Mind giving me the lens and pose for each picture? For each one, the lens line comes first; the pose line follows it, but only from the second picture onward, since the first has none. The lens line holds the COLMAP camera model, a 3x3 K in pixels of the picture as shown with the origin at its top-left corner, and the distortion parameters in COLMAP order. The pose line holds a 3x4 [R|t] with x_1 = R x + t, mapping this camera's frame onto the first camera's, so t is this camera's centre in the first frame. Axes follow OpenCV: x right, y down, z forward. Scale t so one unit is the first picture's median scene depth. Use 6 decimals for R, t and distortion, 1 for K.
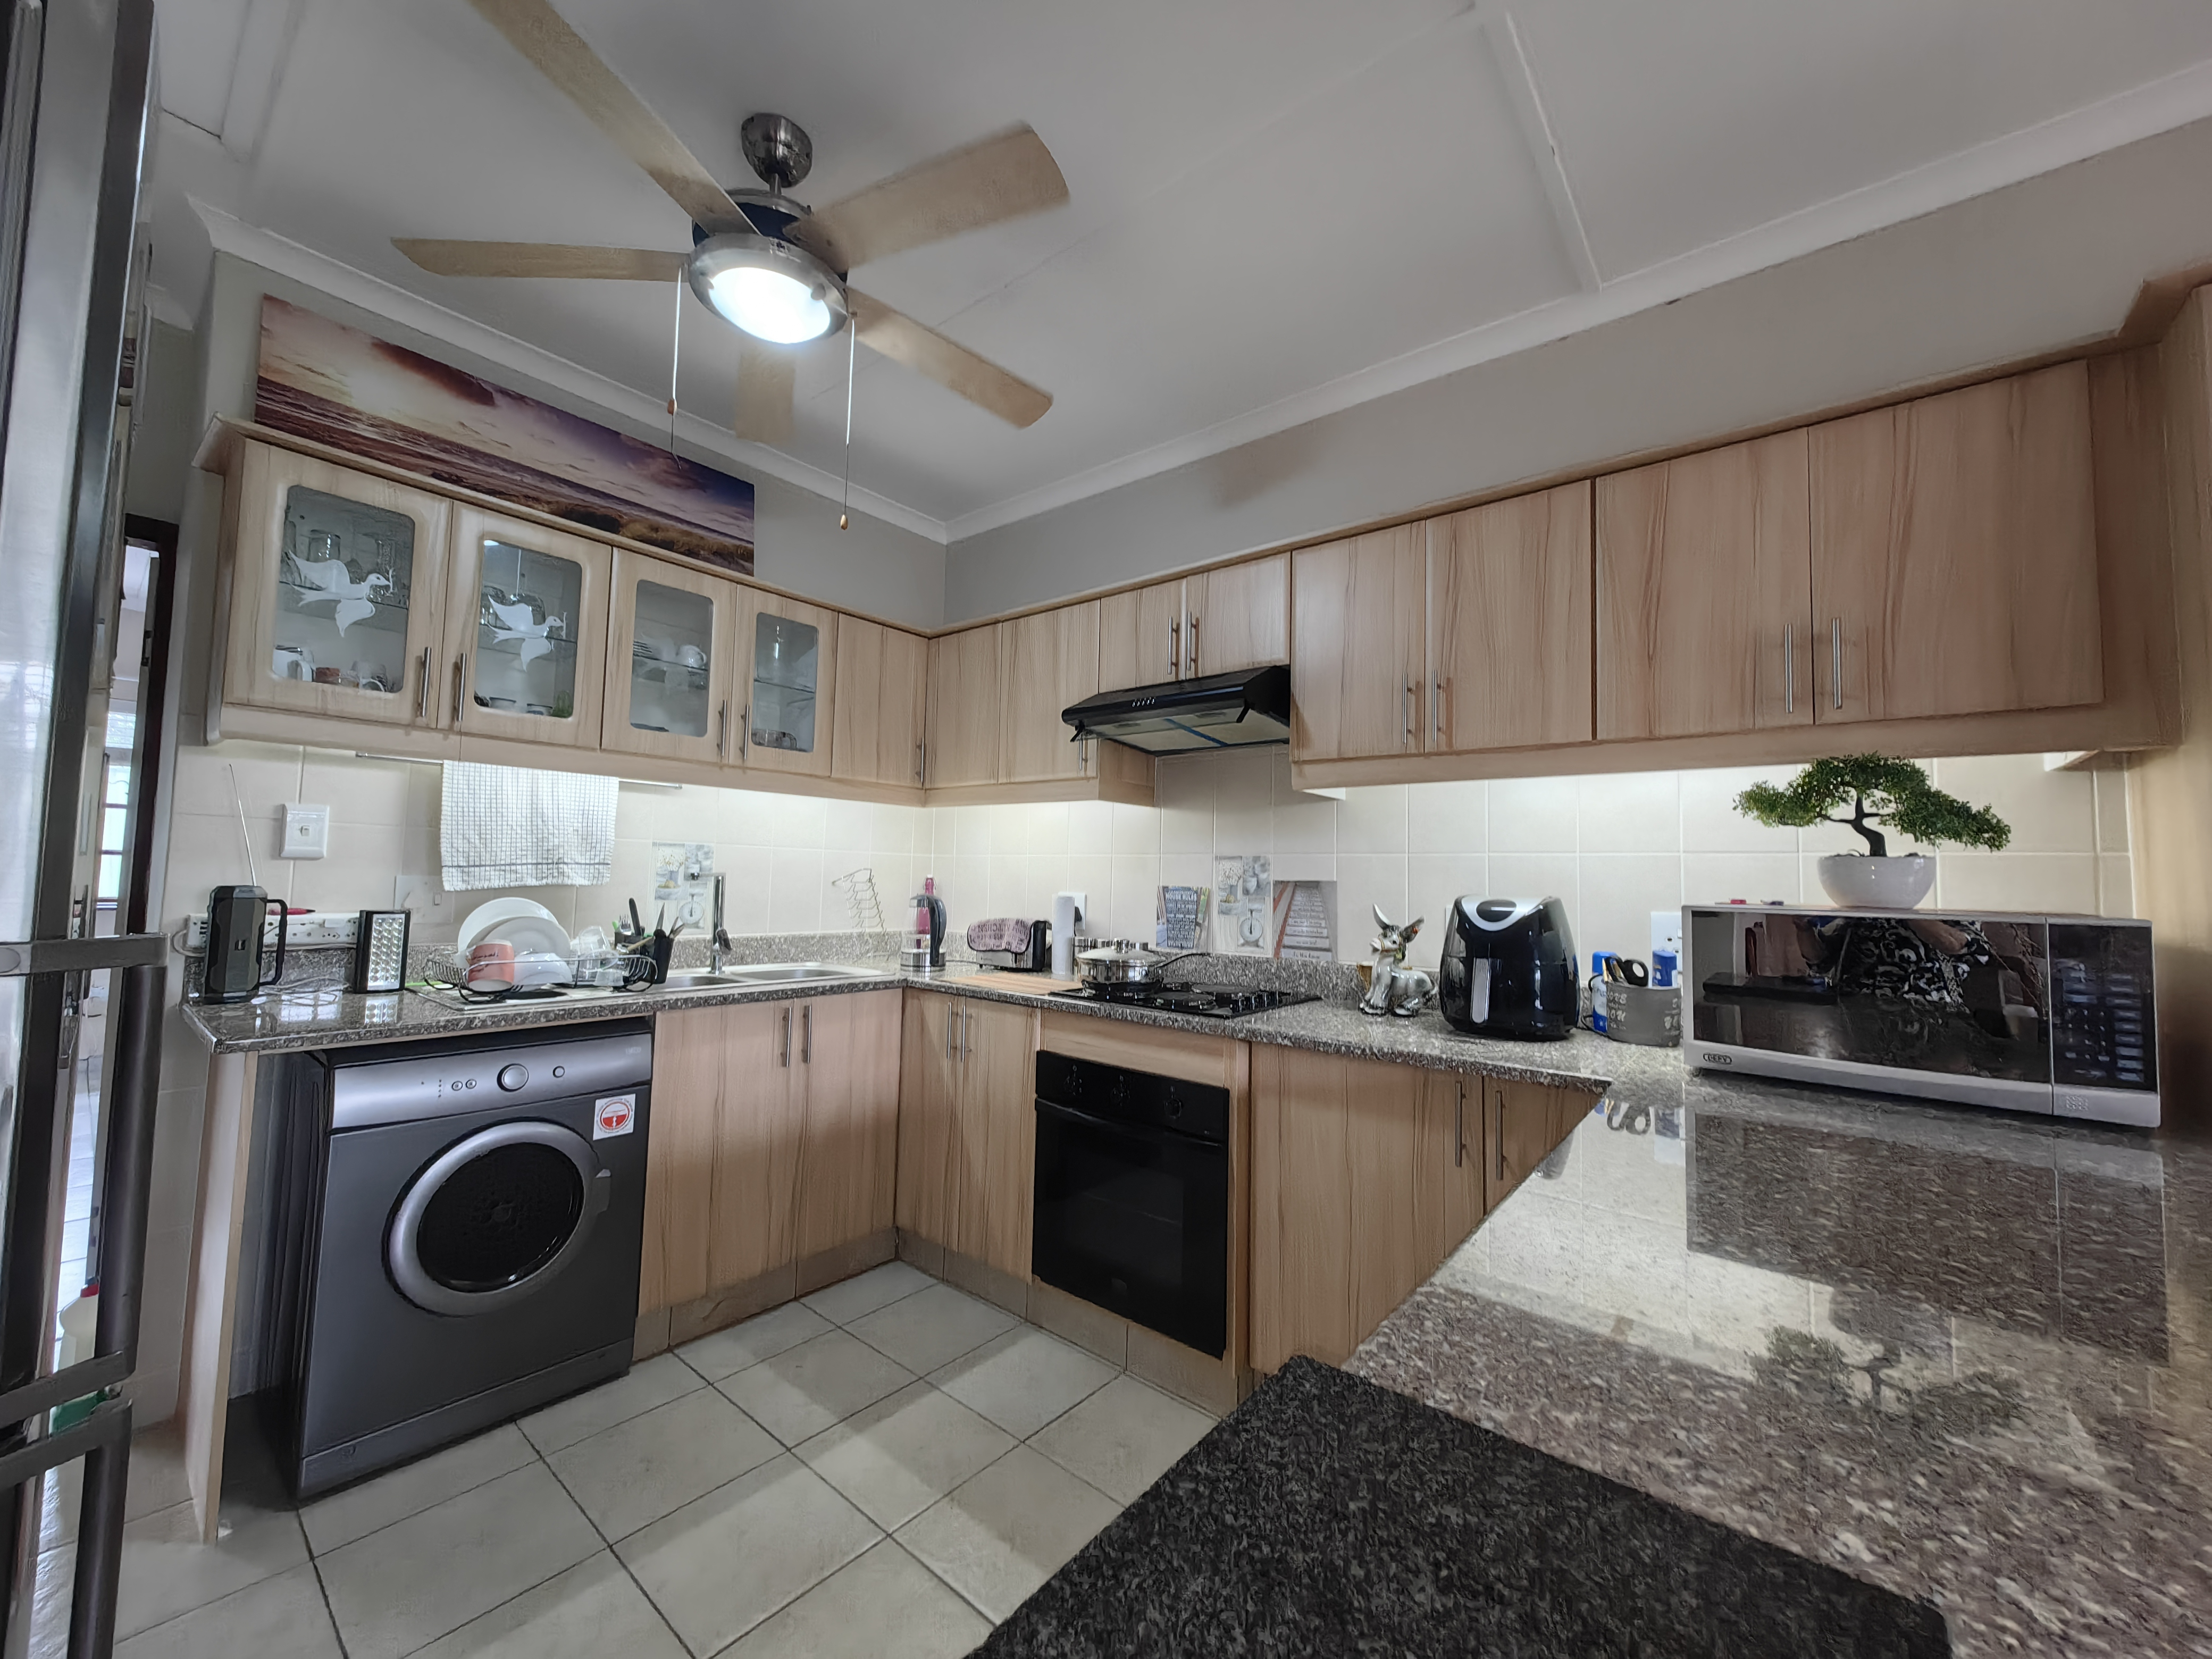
lens RADIAL K [[854.6, 0, 1074.6], [0, 854.6, 824.4], [0, 0, 1]] dist [0.025782, -0.000050]
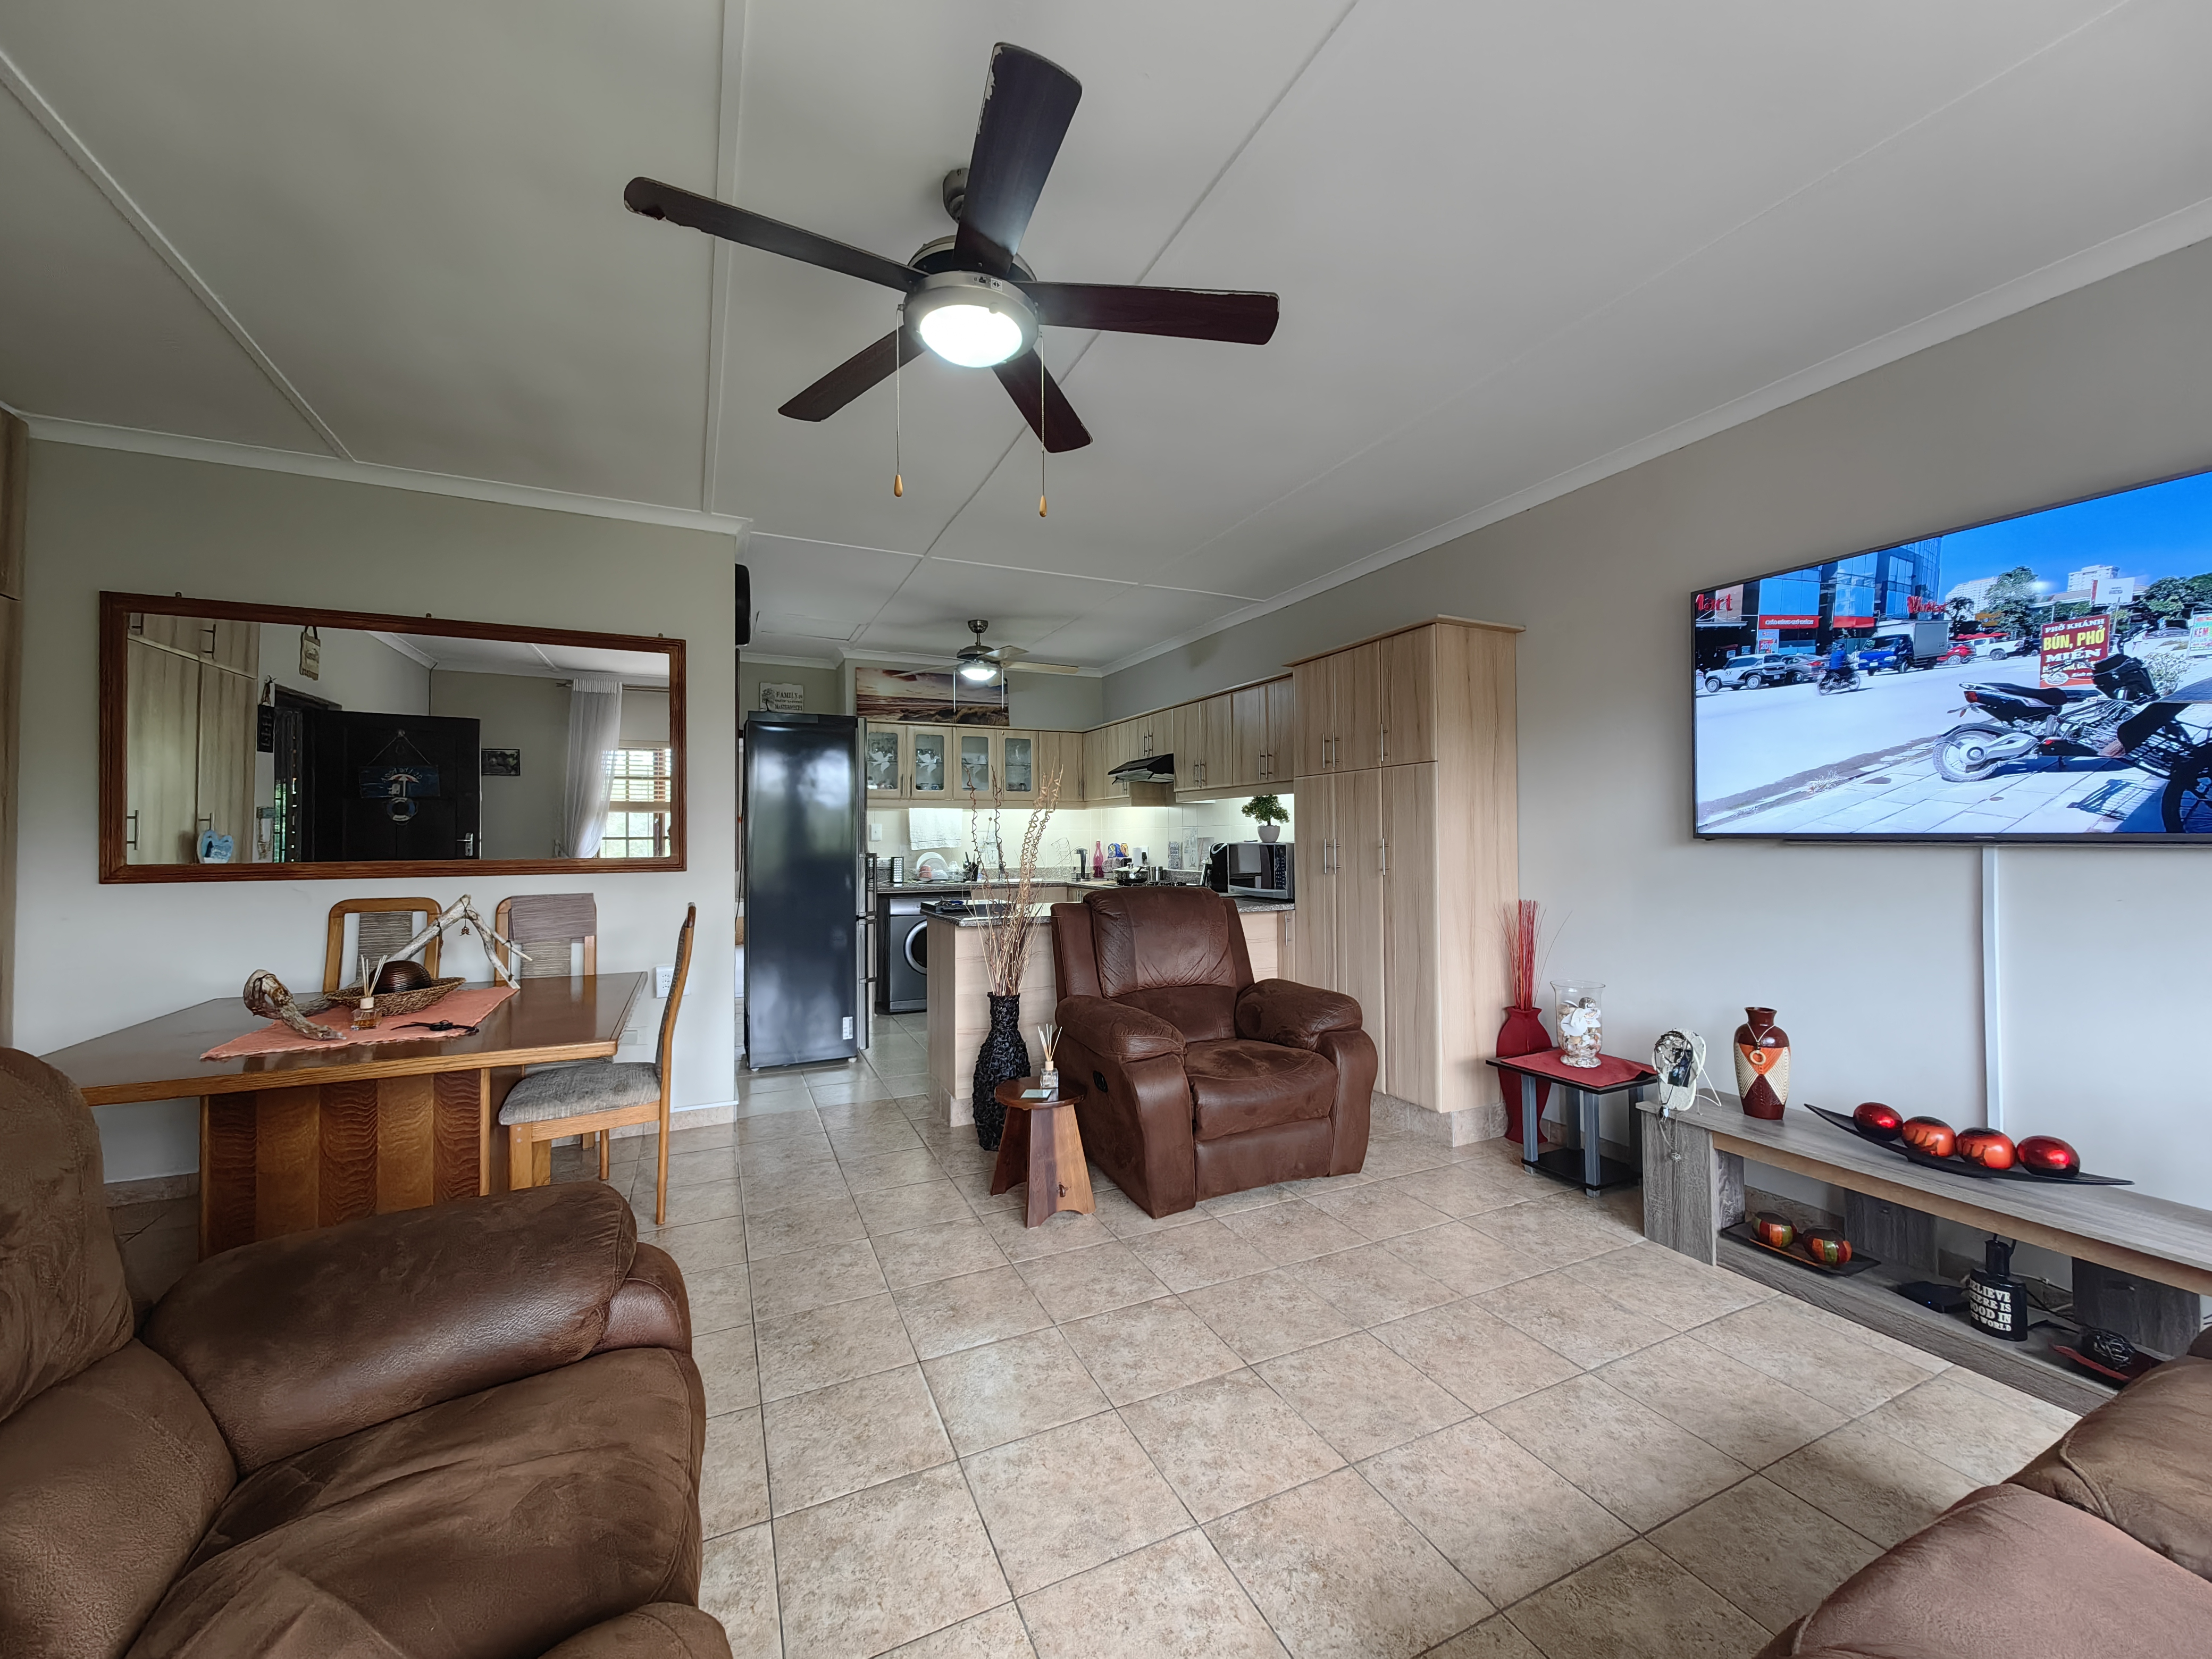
lens RADIAL K [[838.6, 0, 1103.1], [0, 838.6, 831.0], [0, 0, 1]] dist [0.003856, -0.008048]
pose [[0.912457, -0.033136, -0.407830, 1.071013], [0.053594, 0.997807, 0.038835, -0.066473], [0.405649, -0.057292, 0.912232, -1.389119]]
